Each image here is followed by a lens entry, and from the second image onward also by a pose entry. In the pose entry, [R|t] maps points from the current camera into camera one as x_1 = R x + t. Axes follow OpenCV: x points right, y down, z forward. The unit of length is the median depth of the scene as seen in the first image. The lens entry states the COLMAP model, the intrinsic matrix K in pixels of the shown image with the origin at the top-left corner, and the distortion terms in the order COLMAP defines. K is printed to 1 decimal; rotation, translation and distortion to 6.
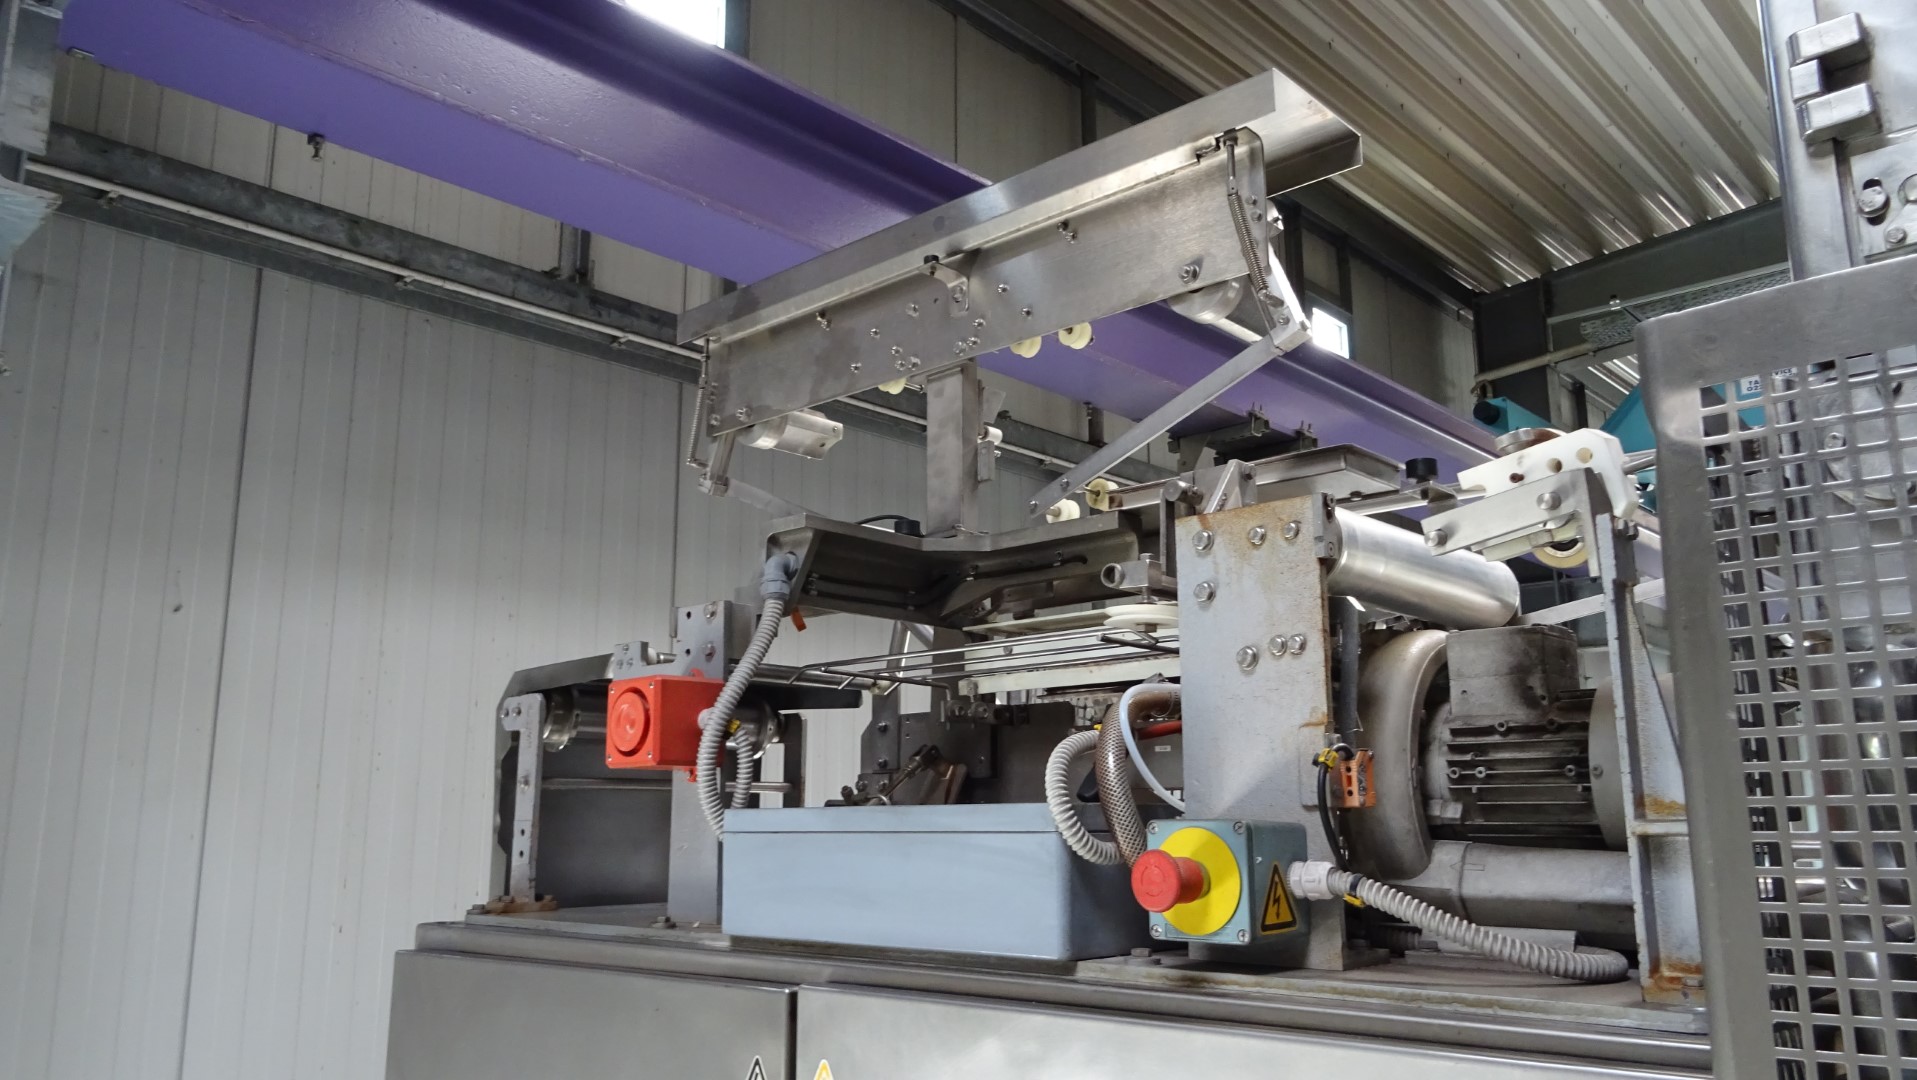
lens RADIAL K [[1401.4, 0, 955.4], [0, 1401.4, 531.0], [0, 0, 1]] dist [-0.006268, -0.007425]
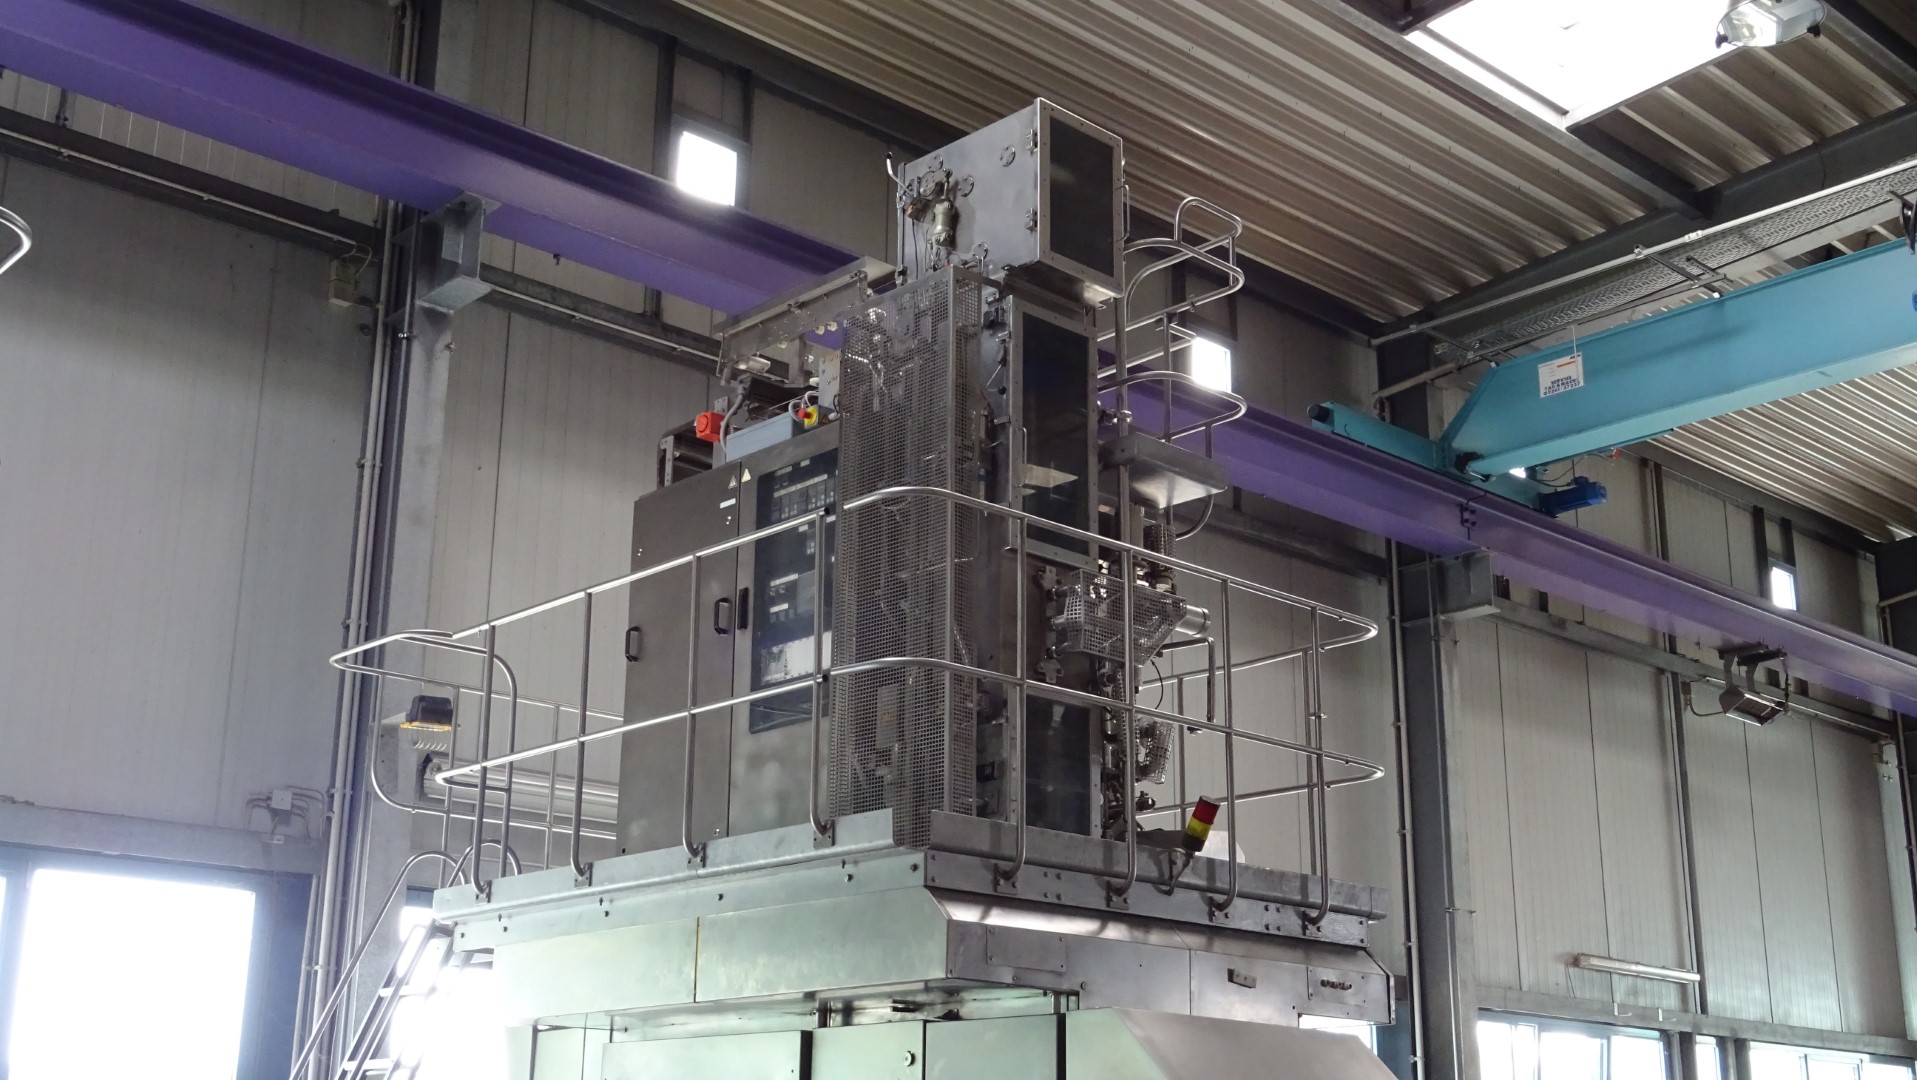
lens RADIAL K [[2199.7, 0, 959.2], [0, 2199.7, 541.5], [0, 0, 1]] dist [-0.026881, 0.000000]
pose [[0.997599, -0.007061, -0.068899, 0.369725], [0.001419, 0.996664, -0.081604, 0.397204], [0.069245, 0.081311, 0.994281, -2.063367]]
